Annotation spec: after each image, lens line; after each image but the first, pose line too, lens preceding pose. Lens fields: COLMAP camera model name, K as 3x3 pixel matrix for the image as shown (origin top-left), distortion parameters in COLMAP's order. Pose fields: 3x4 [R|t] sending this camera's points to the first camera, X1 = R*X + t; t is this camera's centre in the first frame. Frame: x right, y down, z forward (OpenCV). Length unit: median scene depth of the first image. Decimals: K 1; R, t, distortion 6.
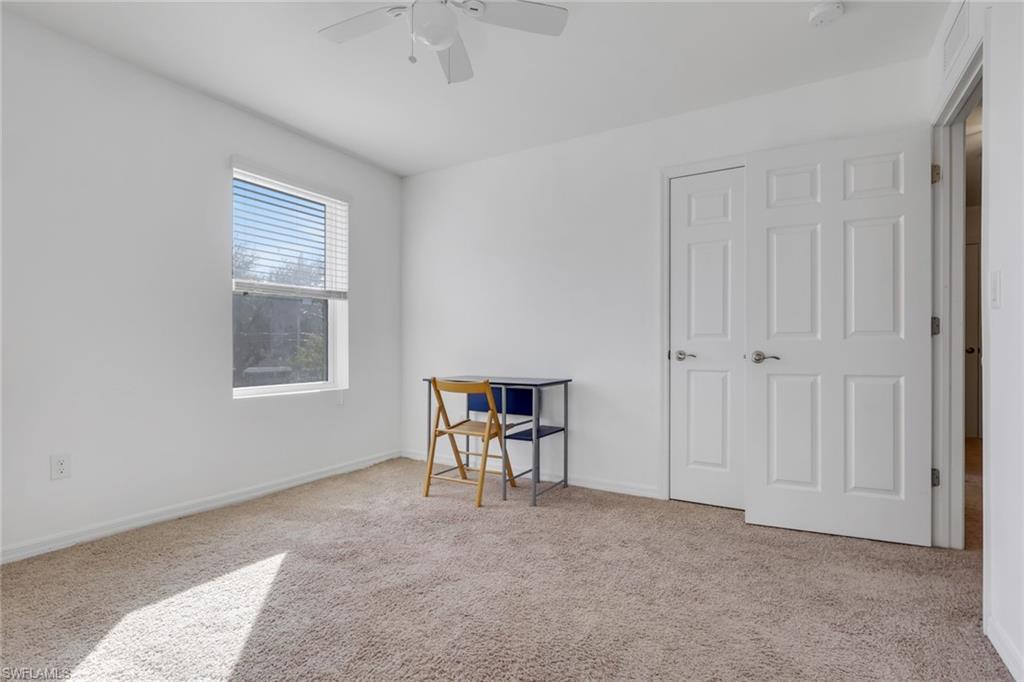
lens RADIAL K [[544.2, 0, 451.9], [0, 544.2, 348.8], [0, 0, 1]] dist [-0.001214, -0.000351]
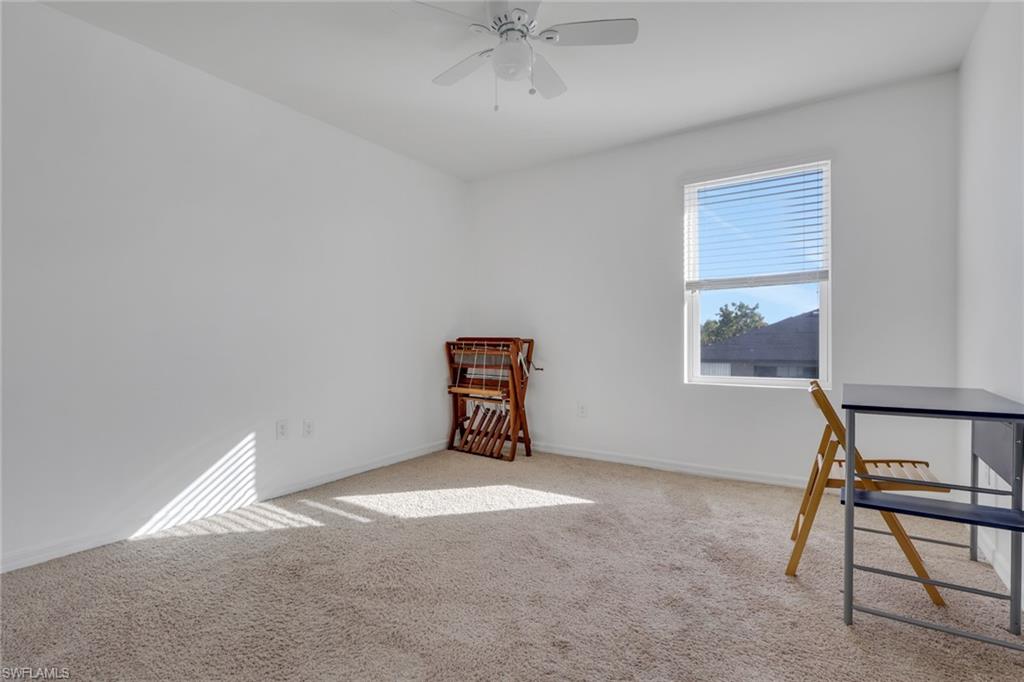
lens RADIAL K [[477.4, 0, 514.3], [0, 477.4, 339.2], [0, 0, 1]] dist [-0.002507, -0.000886]
pose [[-0.014619, -0.002194, -0.999891, 0.752247], [-0.002379, 0.999995, -0.002159, 0.000664], [0.999890, 0.002347, -0.014624, 0.776913]]
